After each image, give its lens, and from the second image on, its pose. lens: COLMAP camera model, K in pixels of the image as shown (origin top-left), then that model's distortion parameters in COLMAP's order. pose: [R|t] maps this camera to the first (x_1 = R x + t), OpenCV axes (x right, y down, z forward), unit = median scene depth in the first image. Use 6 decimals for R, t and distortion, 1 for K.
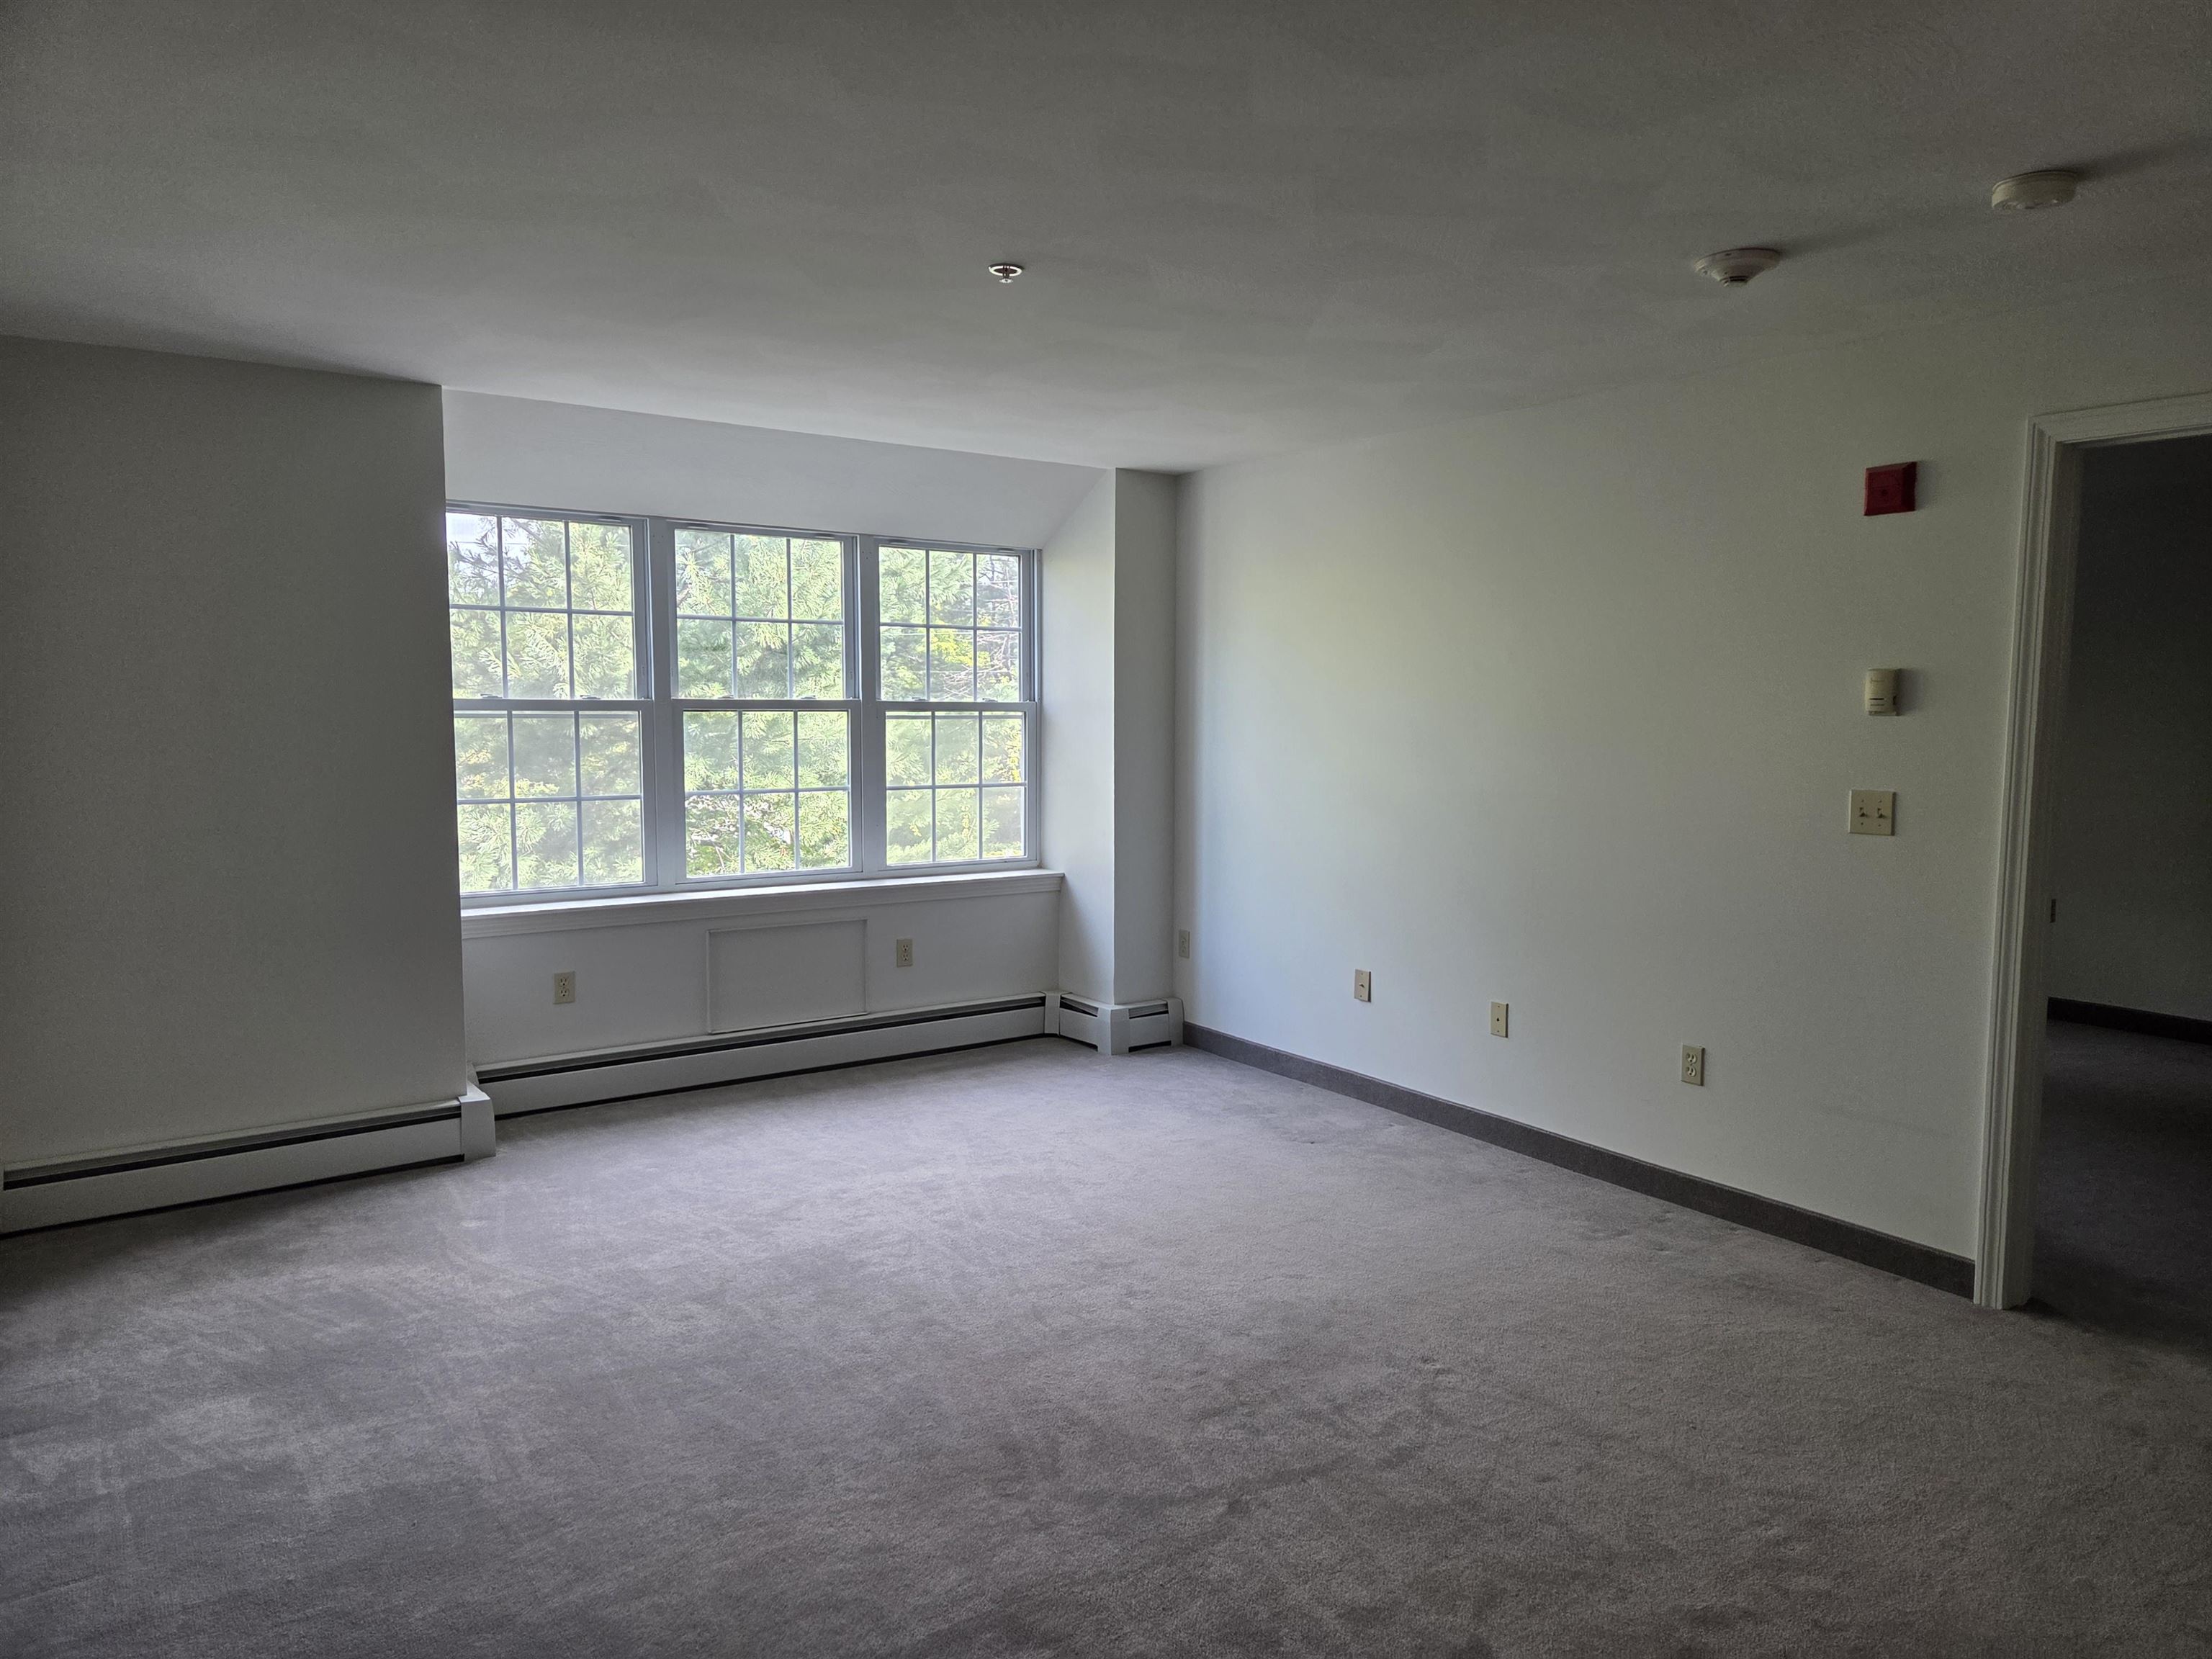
lens RADIAL K [[1489.3, 0, 1154.4], [0, 1489.3, 829.4], [0, 0, 1]] dist [0.083542, -0.079933]
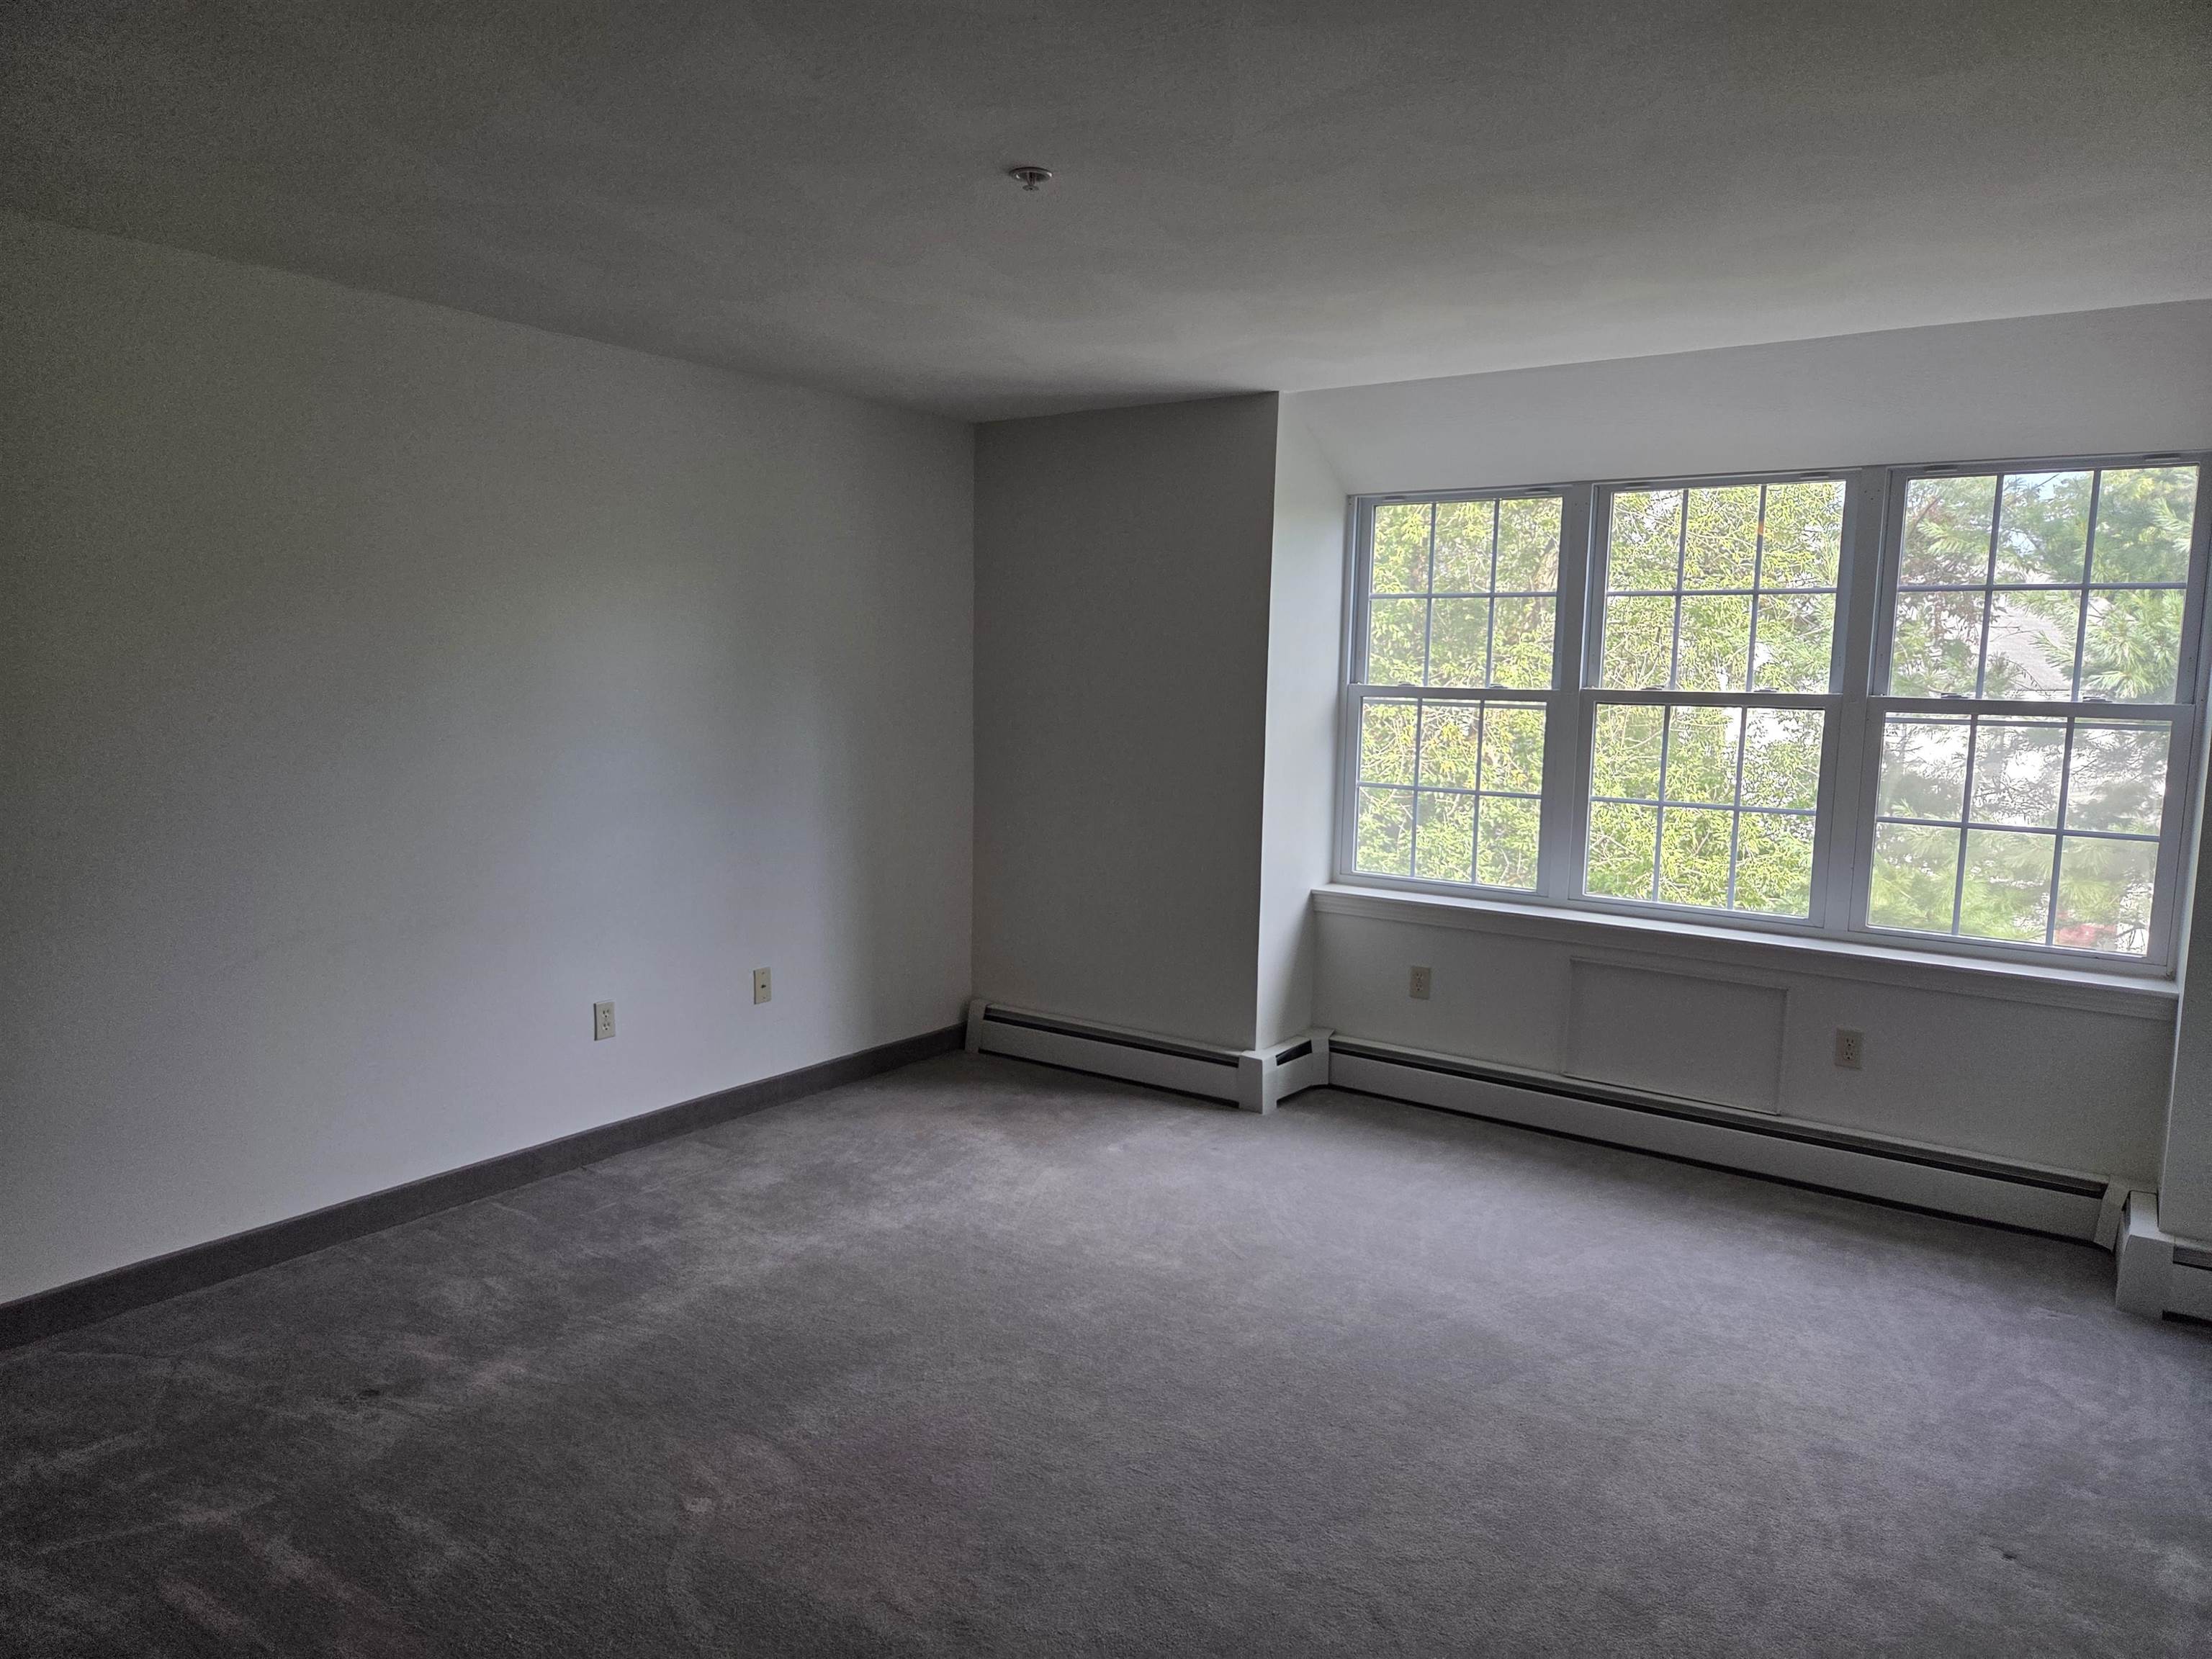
lens RADIAL K [[1476.2, 0, 1100.8], [0, 1476.2, 839.8], [0, 0, 1]] dist [0.077528, -0.061683]
pose [[0.325043, 0.111426, -0.939112, 0.410136], [-0.105084, 0.991140, 0.081228, -0.040429], [0.939843, 0.072283, 0.333873, 0.449900]]
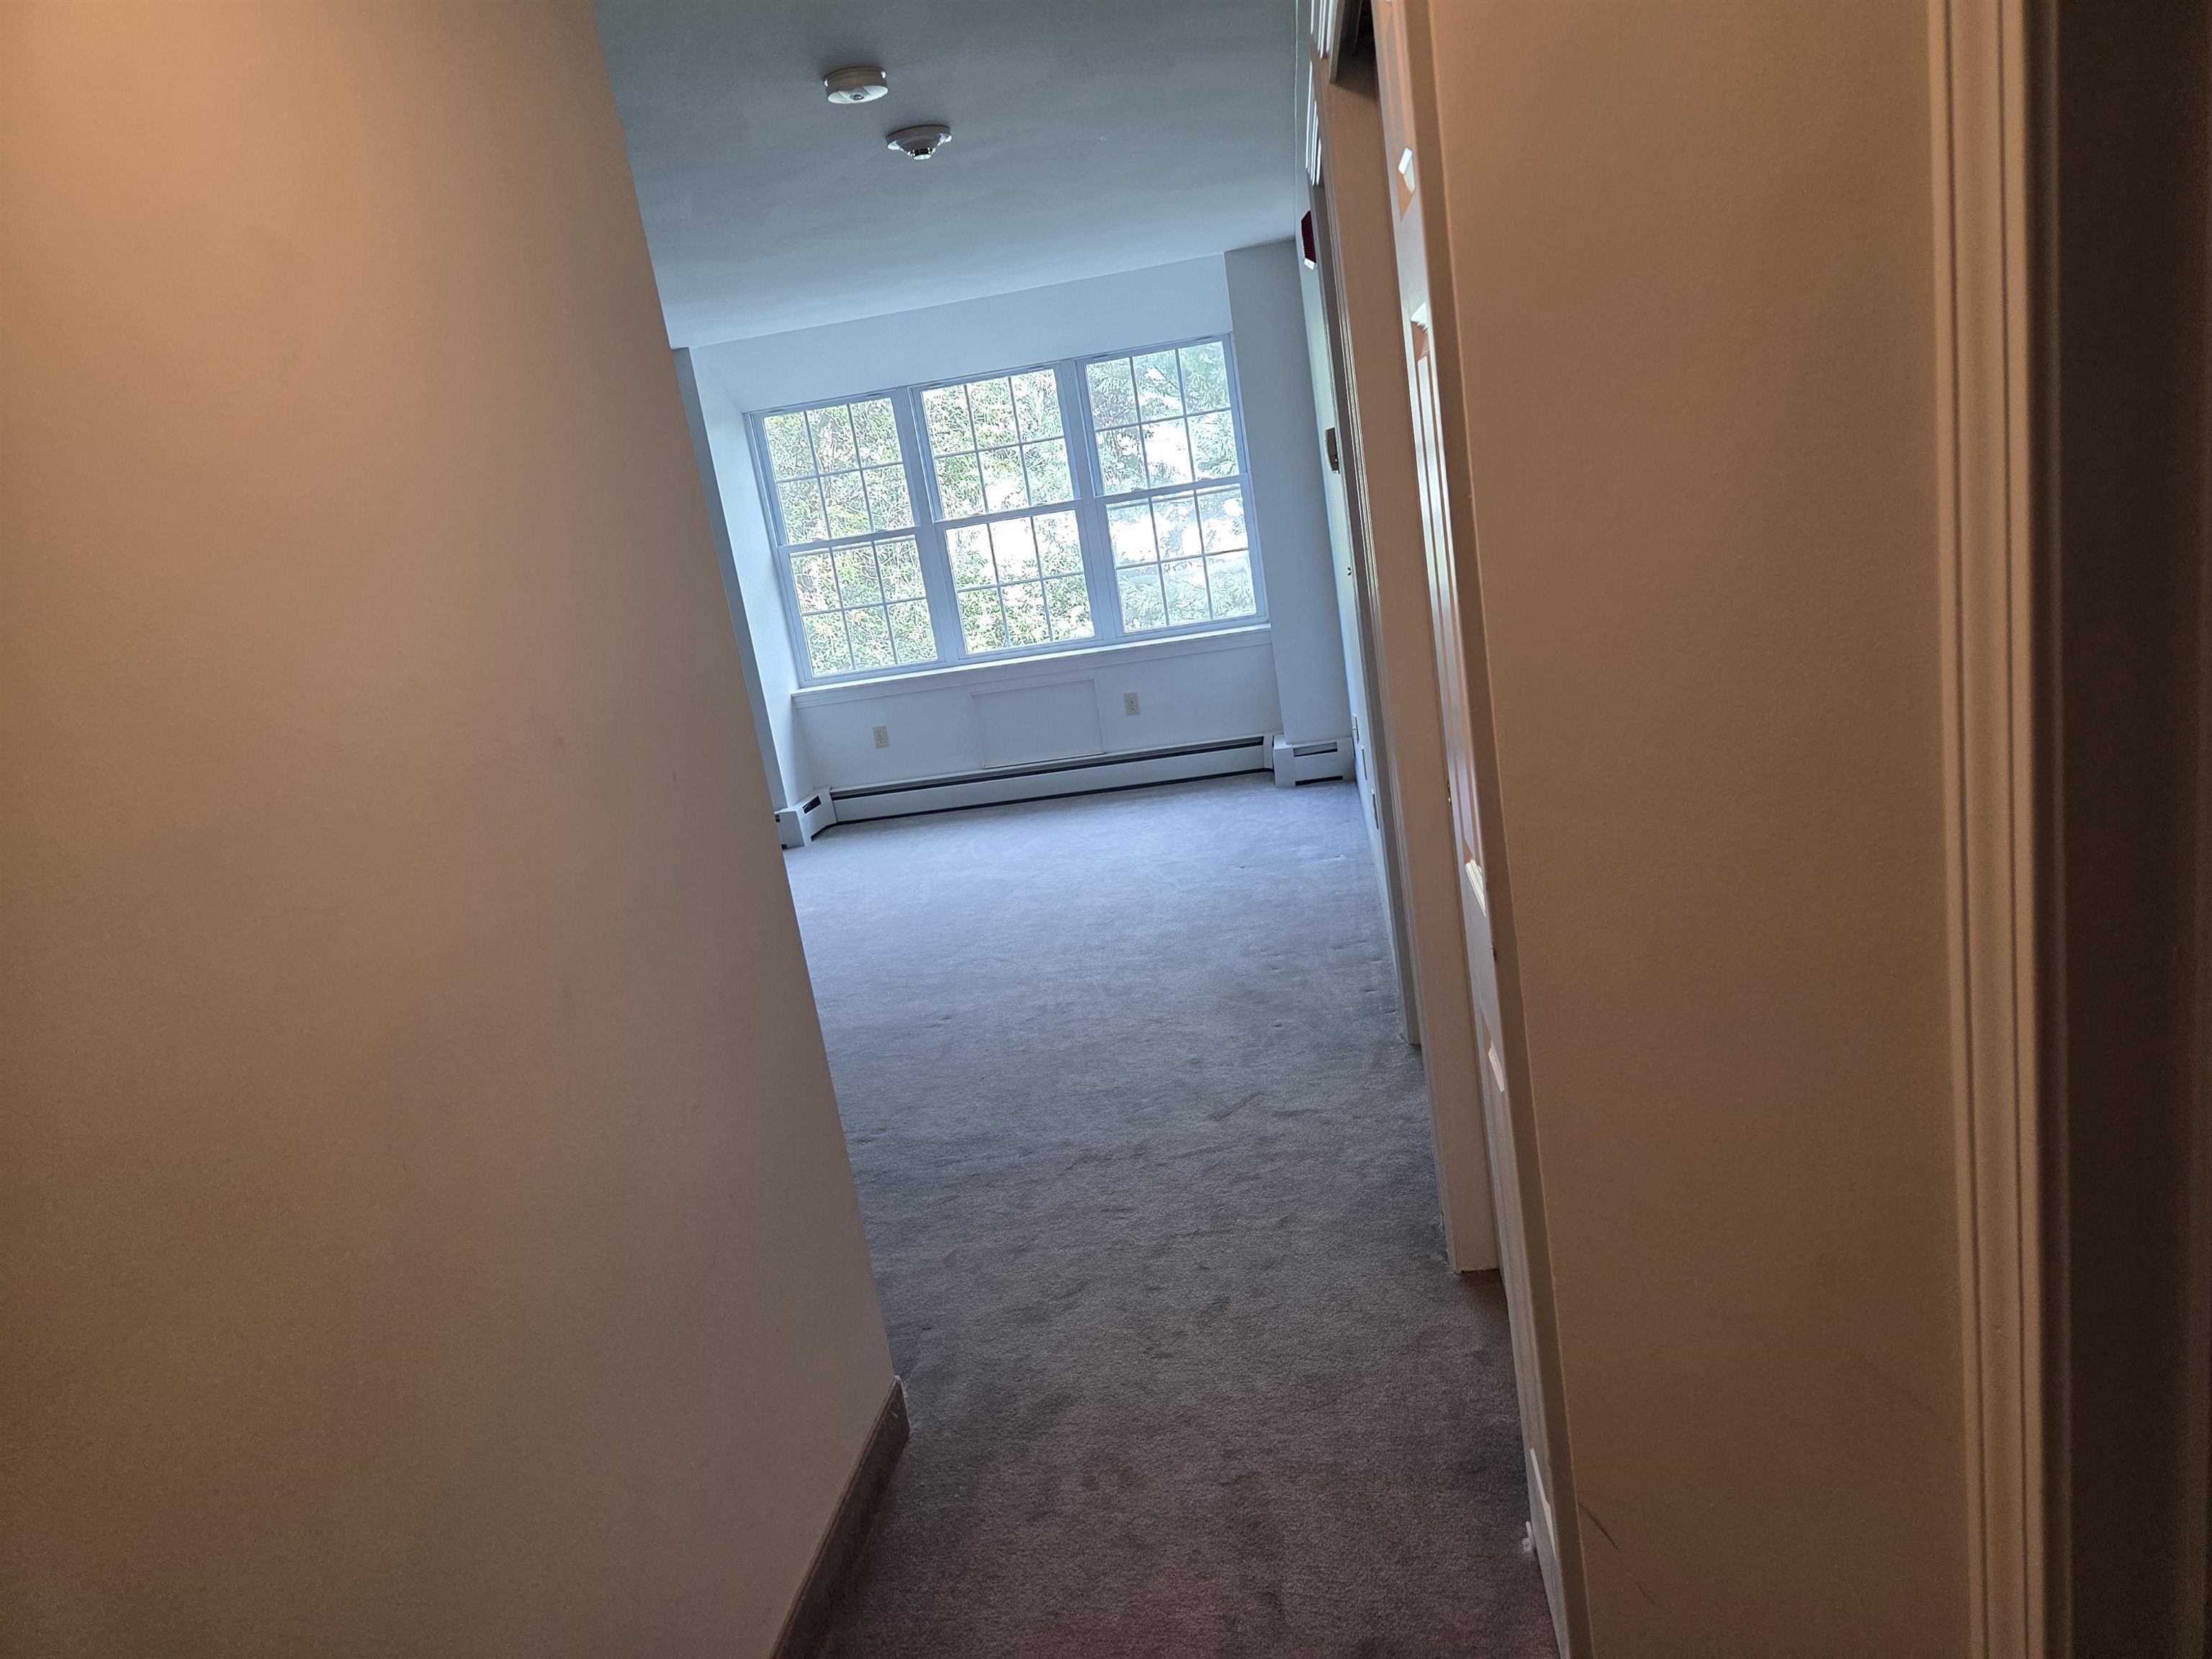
lens RADIAL K [[1476.2, 0, 1100.8], [0, 1476.2, 839.8], [0, 0, 1]] dist [0.077528, -0.061683]
pose [[0.721947, 0.038945, -0.690851, 0.715314], [0.097430, 0.982747, 0.157215, -0.001393], [0.685055, -0.180811, 0.705697, 0.108635]]
